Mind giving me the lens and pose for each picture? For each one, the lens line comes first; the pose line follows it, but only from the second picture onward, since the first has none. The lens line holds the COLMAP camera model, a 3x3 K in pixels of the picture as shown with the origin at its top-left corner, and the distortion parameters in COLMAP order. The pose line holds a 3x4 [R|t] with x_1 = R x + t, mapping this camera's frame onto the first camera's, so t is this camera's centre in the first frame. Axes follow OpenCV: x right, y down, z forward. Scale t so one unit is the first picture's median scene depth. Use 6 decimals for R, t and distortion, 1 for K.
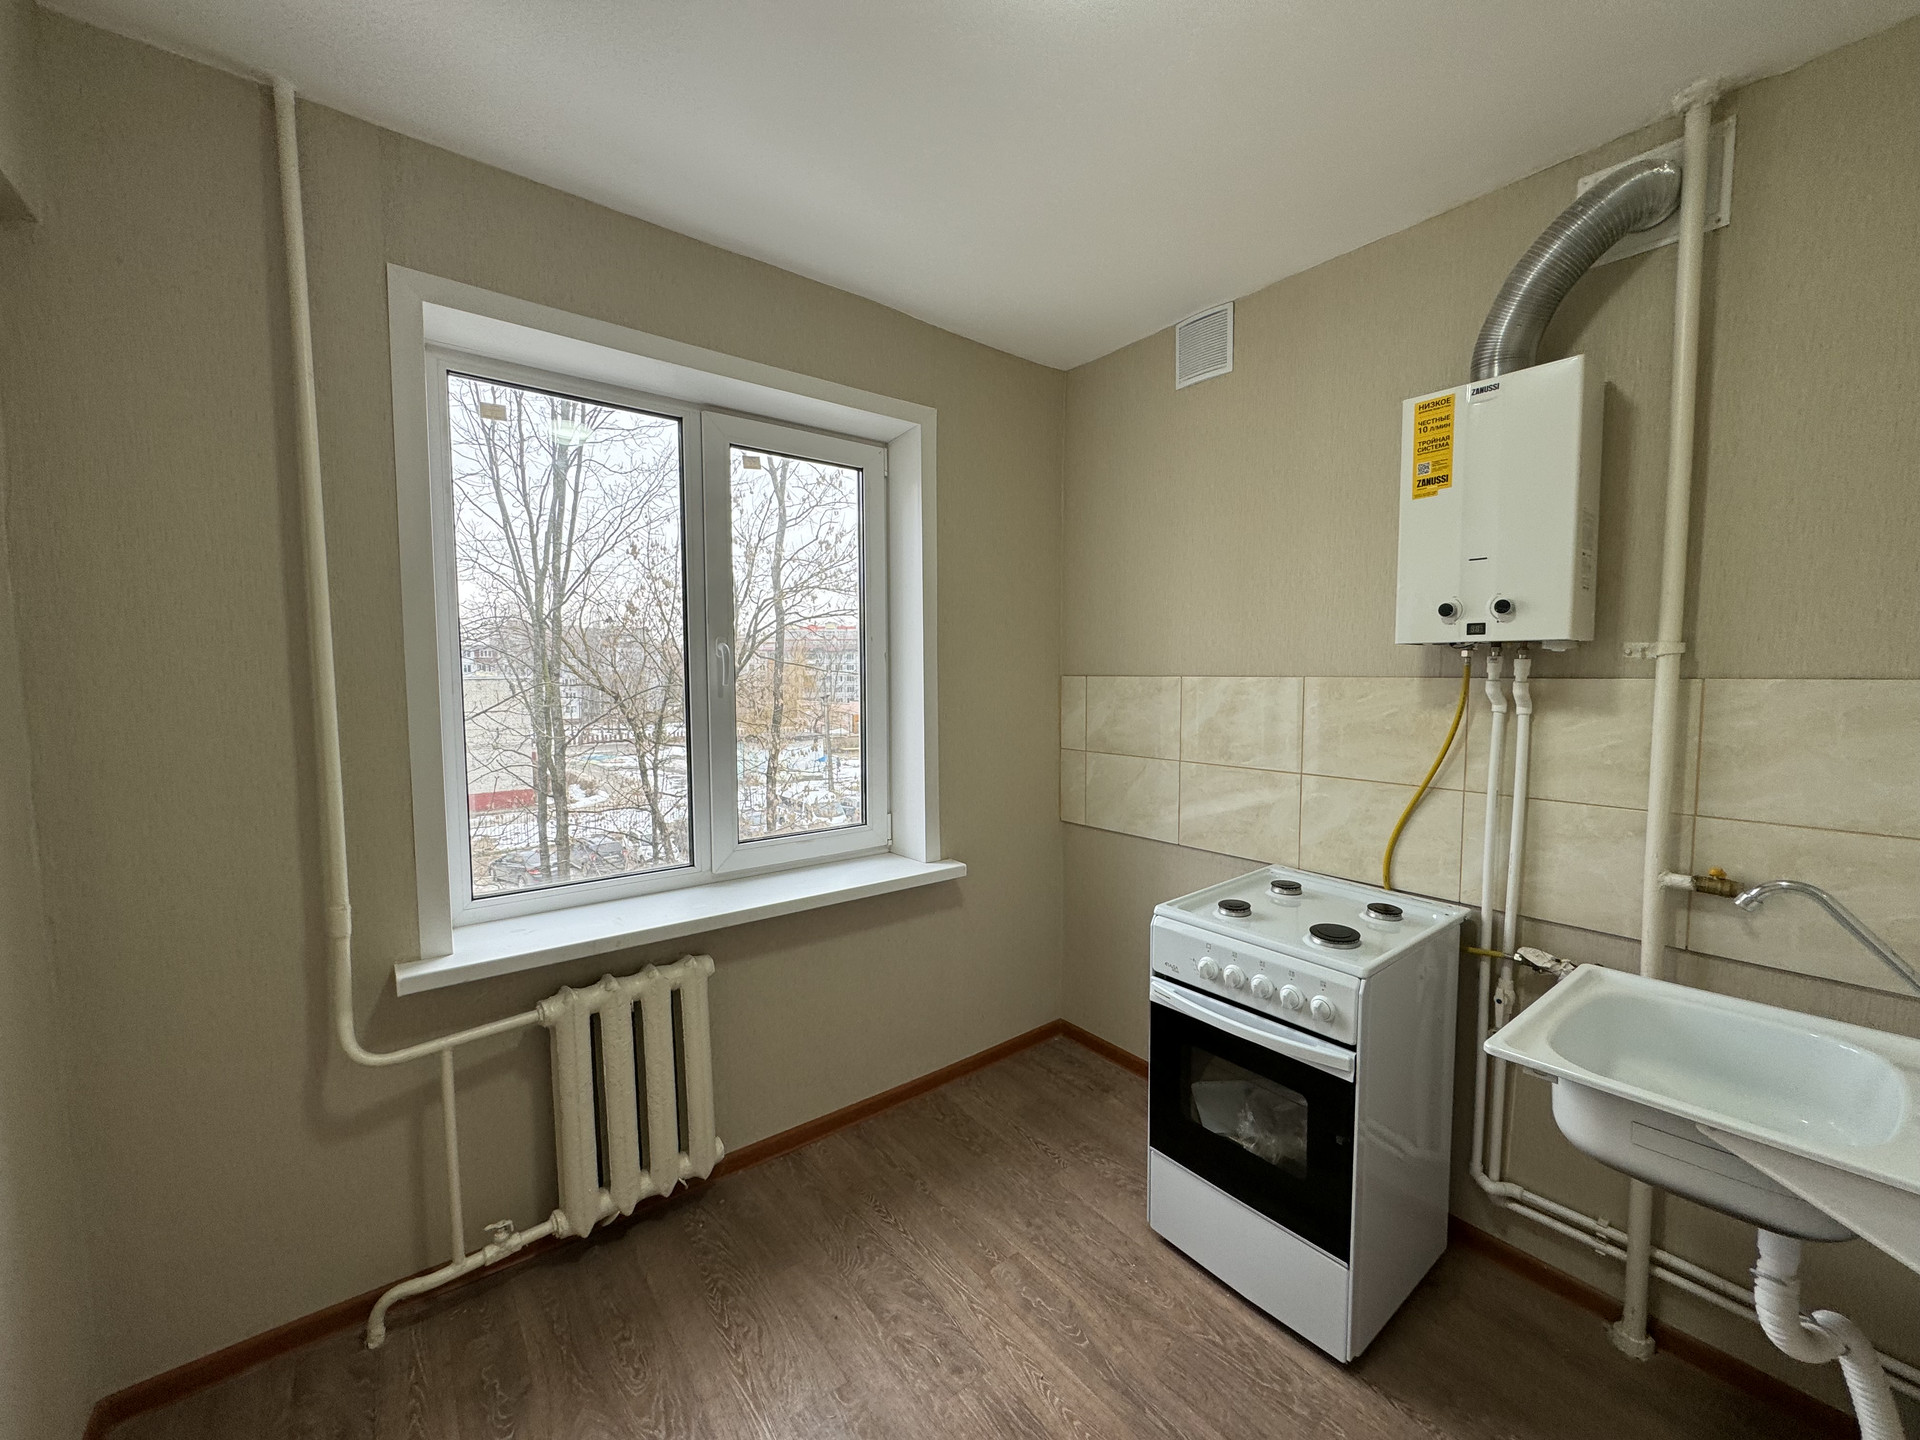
lens RADIAL K [[761.9, 0, 966.1], [0, 761.9, 721.2], [0, 0, 1]] dist [-0.003863, 0.000105]
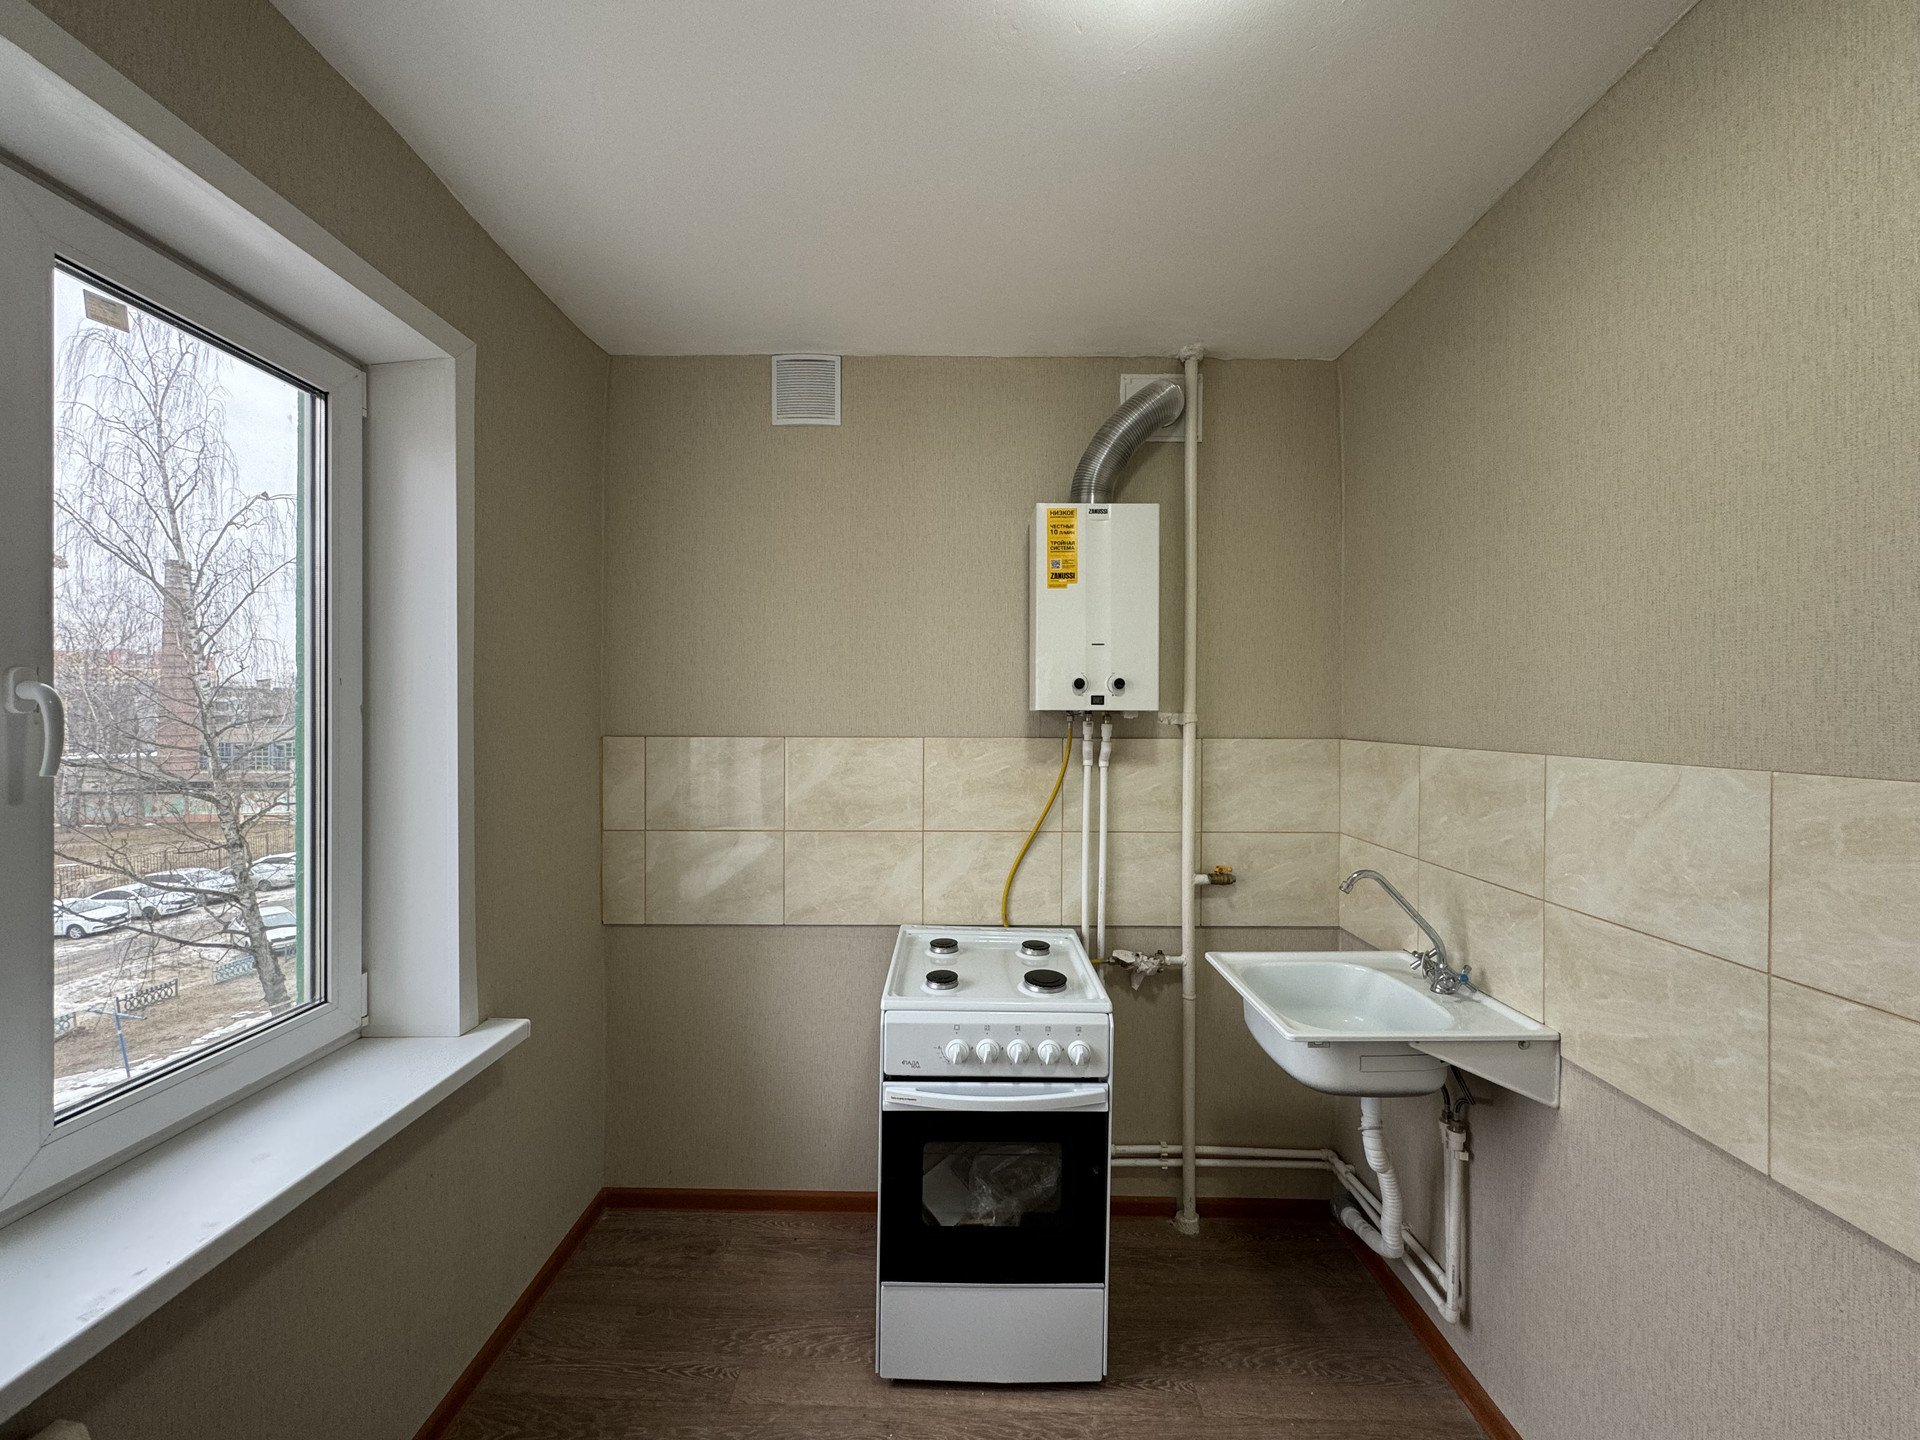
lens RADIAL K [[761.9, 0, 962.1], [0, 761.9, 720.5], [0, 0, 1]] dist [-0.003863, 0.000105]
pose [[0.625011, 0.001738, 0.780614, -0.423815], [0.045463, 0.998219, -0.038623, -0.049001], [-0.779291, 0.059629, 0.623818, 0.389012]]
